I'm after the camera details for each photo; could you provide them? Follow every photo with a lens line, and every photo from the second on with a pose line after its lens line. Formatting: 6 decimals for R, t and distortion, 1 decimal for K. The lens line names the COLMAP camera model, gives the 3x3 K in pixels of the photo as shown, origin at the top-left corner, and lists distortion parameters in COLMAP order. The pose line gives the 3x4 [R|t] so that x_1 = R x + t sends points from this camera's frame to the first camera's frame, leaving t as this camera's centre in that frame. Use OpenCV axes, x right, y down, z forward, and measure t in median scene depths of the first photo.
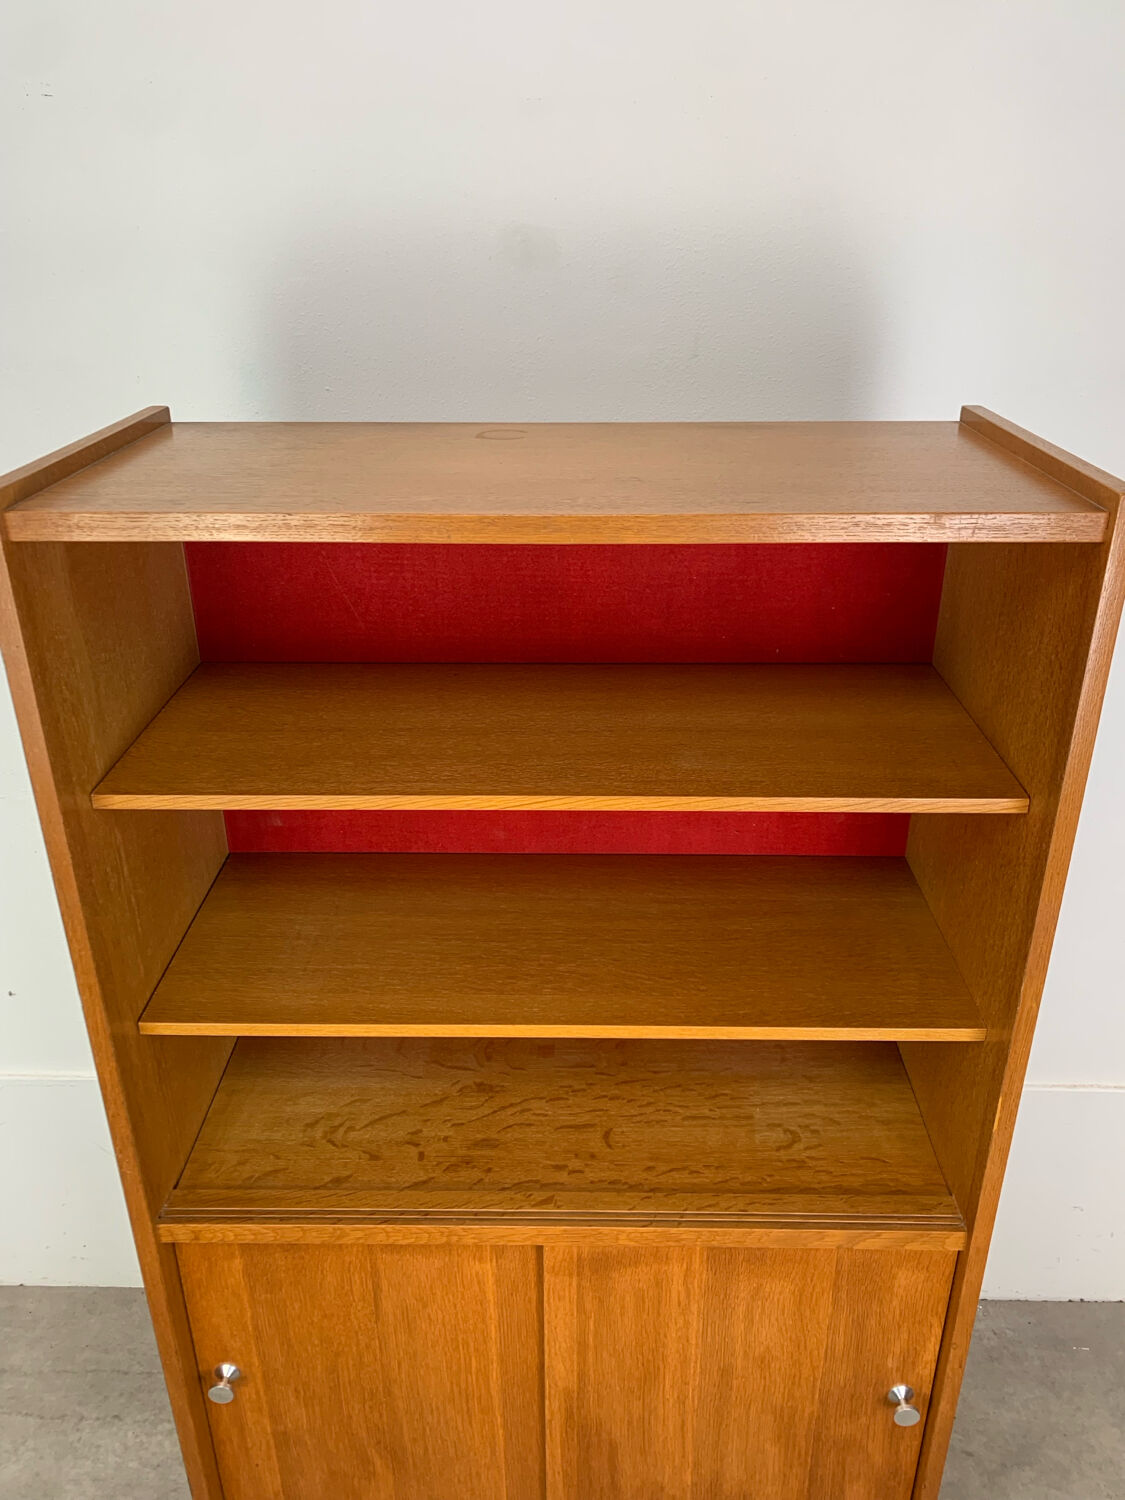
lens RADIAL K [[1138.1, 0, 568.1], [0, 1138.1, 741.7], [0, 0, 1]] dist [0.027839, -0.025773]
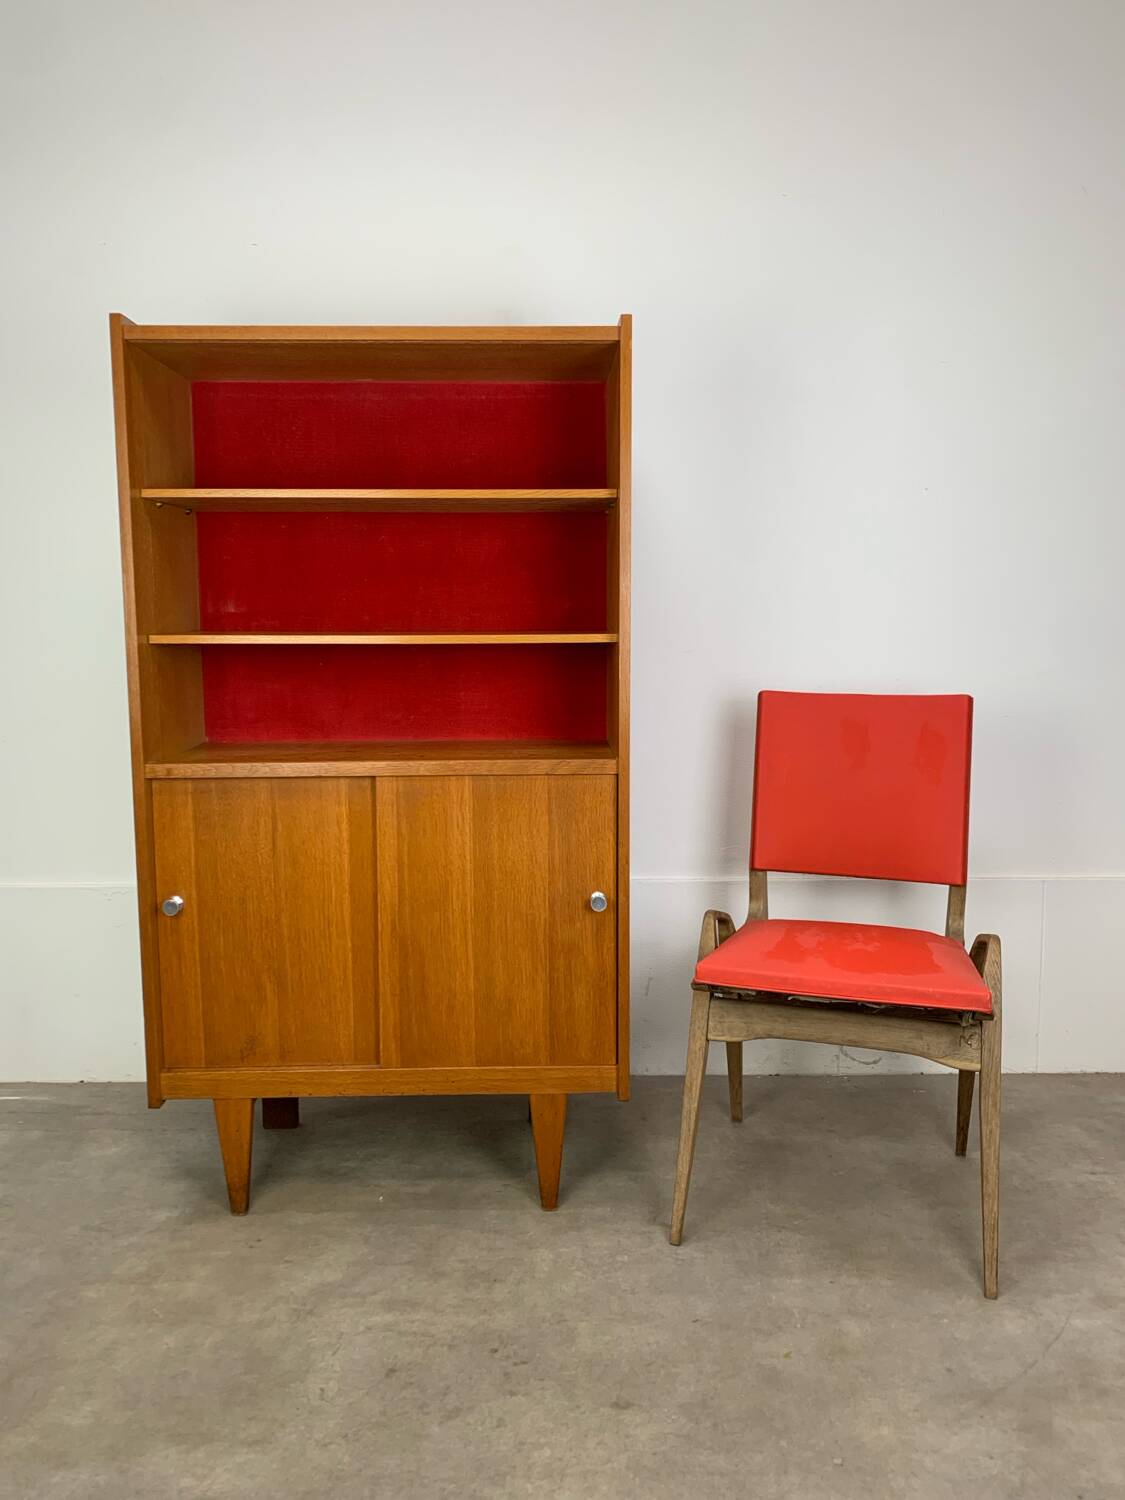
lens RADIAL K [[1138.1, 0, 576.7], [0, 1138.1, 714.3], [0, 0, 1]] dist [0.027839, -0.025773]
pose [[0.998595, -0.006777, 0.052559, 0.173777], [0.023891, 0.942854, -0.332349, 0.842270], [-0.047303, 0.333138, 0.941691, -0.594280]]
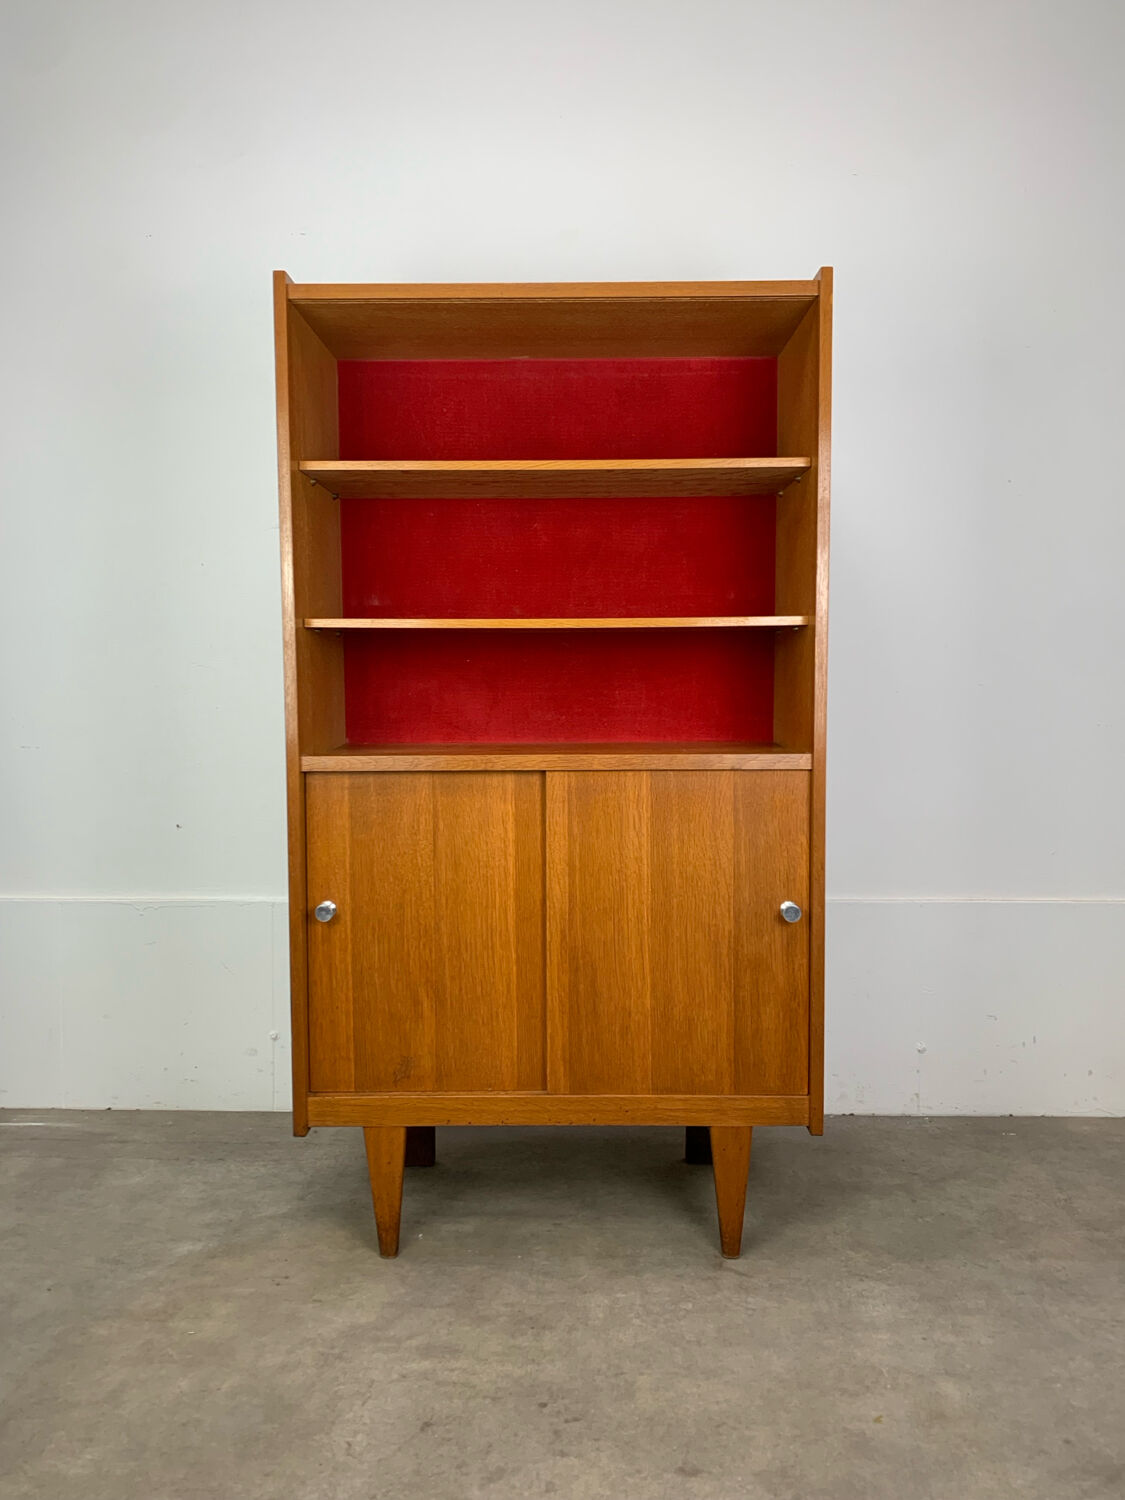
lens RADIAL K [[1138.1, 0, 574.7], [0, 1138.1, 723.2], [0, 0, 1]] dist [0.027839, -0.025773]
pose [[0.999919, -0.002913, 0.012389, -0.001261], [0.007332, 0.927510, -0.373727, 0.875971], [-0.010402, 0.373788, 0.927456, -0.431984]]
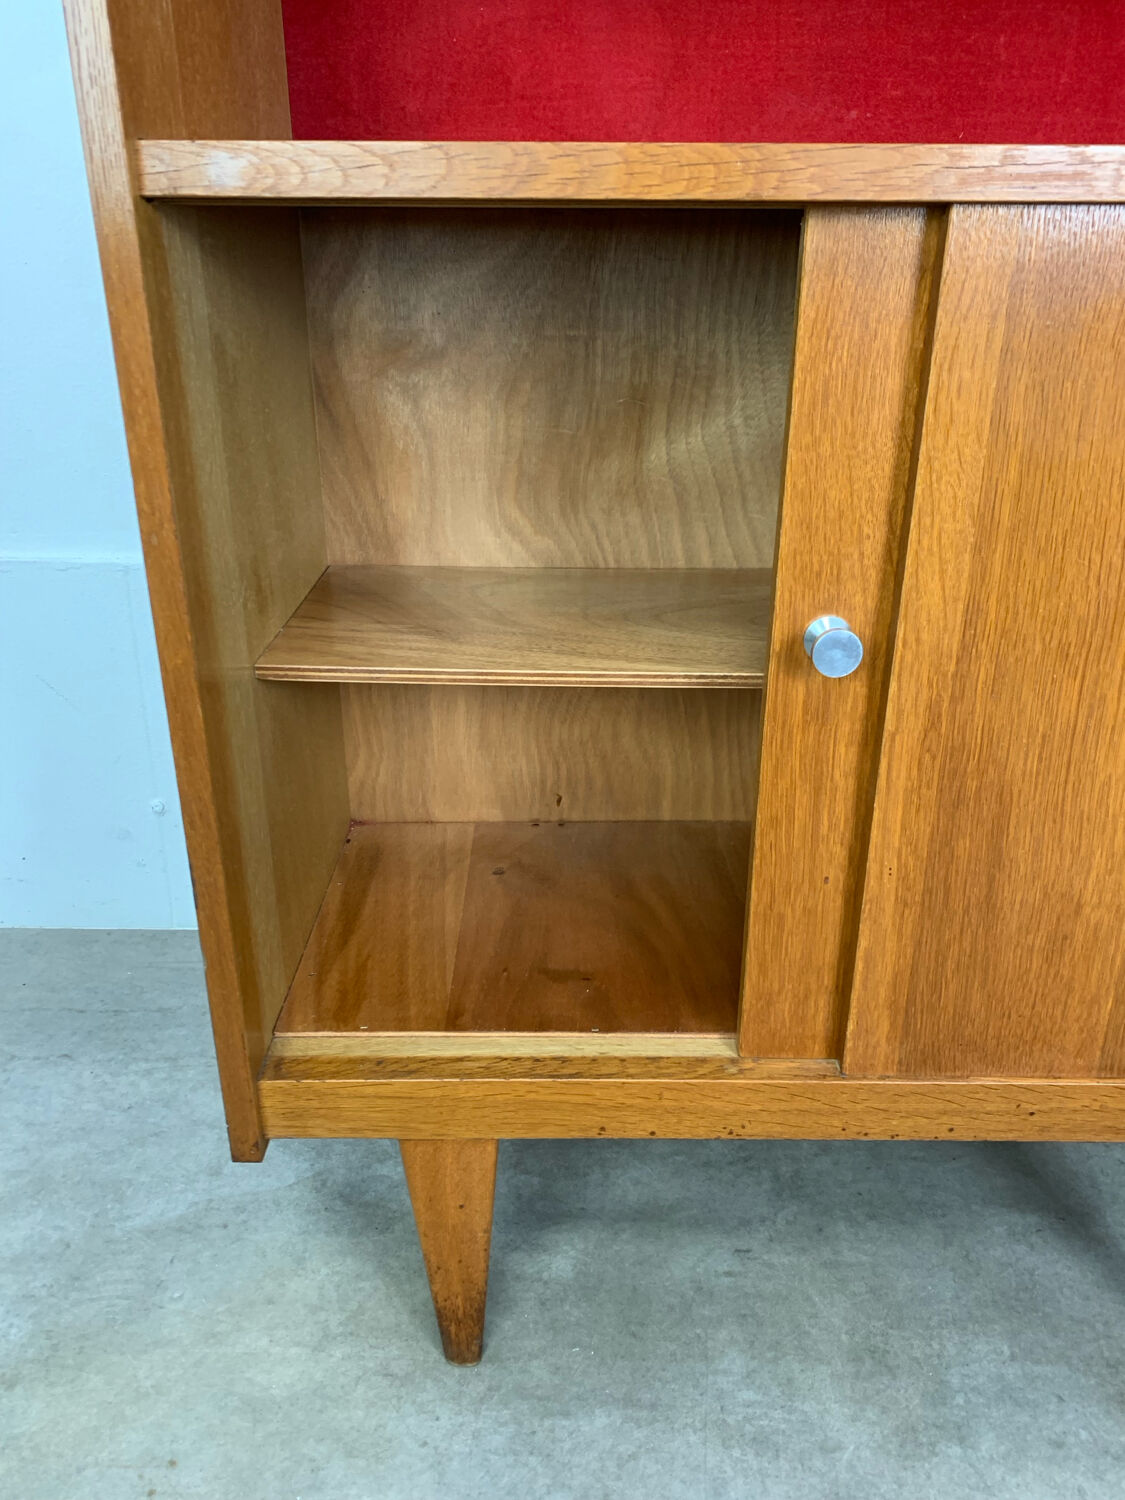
lens RADIAL K [[1138.1, 0, 577.2], [0, 1138.1, 740.9], [0, 0, 1]] dist [0.027839, -0.025773]
pose [[0.999689, 0.000099, 0.024950, -0.172722], [0.000445, 0.999763, -0.021781, 0.609365], [-0.024947, 0.021786, 0.999451, 0.488755]]
